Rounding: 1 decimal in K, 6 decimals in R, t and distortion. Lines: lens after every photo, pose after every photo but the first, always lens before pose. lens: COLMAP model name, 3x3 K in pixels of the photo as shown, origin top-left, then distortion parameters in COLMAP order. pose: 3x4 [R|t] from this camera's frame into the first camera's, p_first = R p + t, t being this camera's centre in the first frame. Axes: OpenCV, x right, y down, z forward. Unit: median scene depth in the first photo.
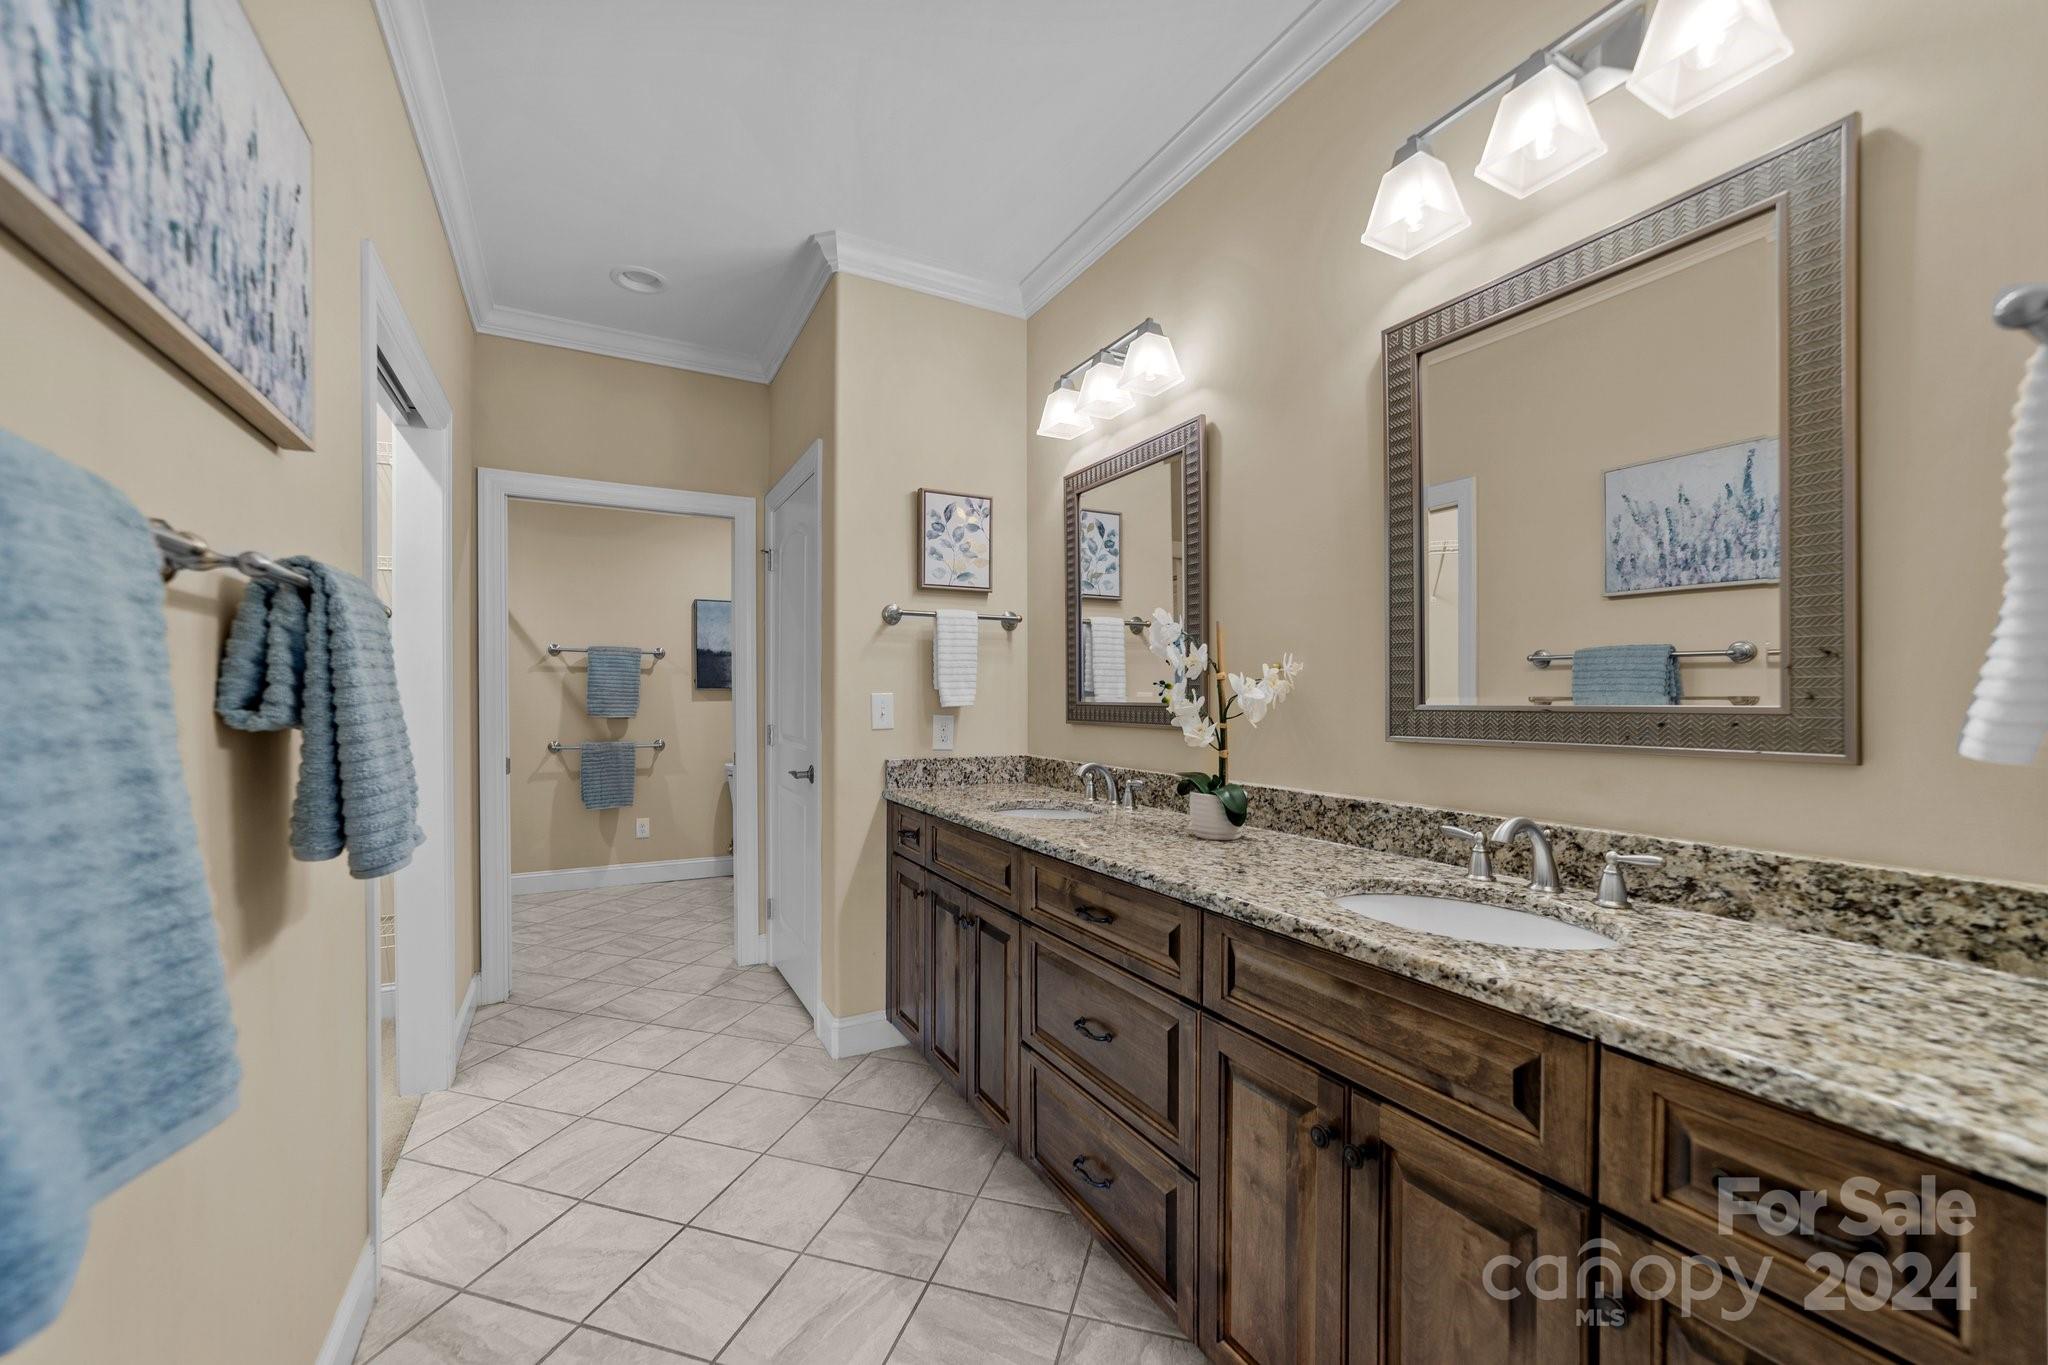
lens RADIAL K [[786.0, 0, 1026.9], [0, 786.0, 695.7], [0, 0, 1]] dist [0.002443, 0.001363]
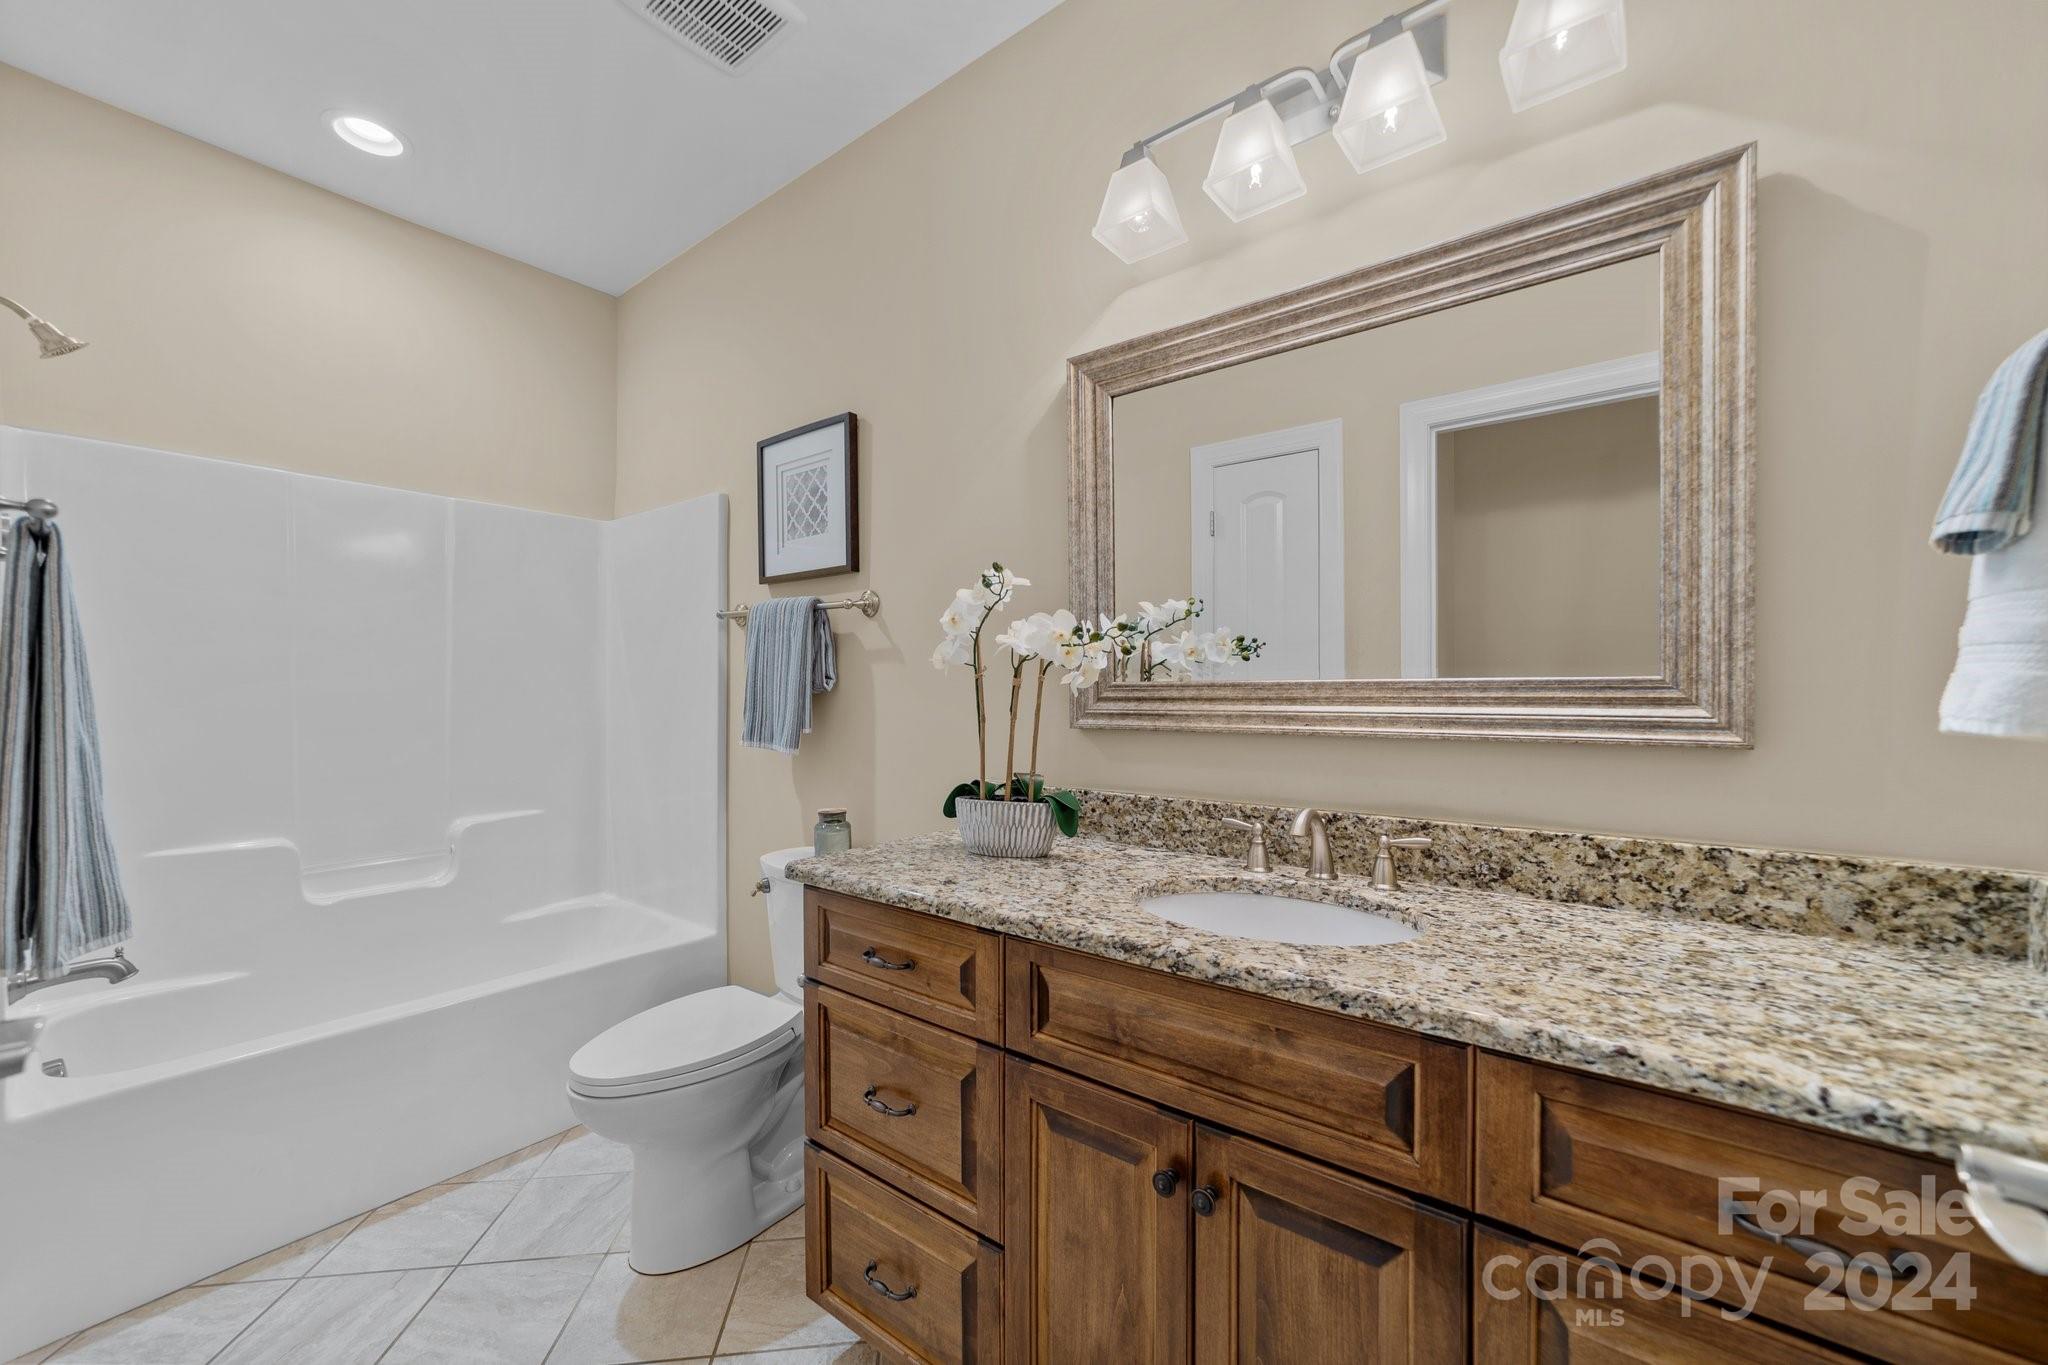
lens RADIAL K [[786.0, 0, 986.6], [0, 786.0, 687.4], [0, 0, 1]] dist [0.002443, 0.001363]
pose [[0.930844, -0.004335, 0.365392, -0.114669], [0.005995, 0.999976, -0.003407, 0.000505], [-0.365368, 0.005362, 0.930848, 0.200898]]
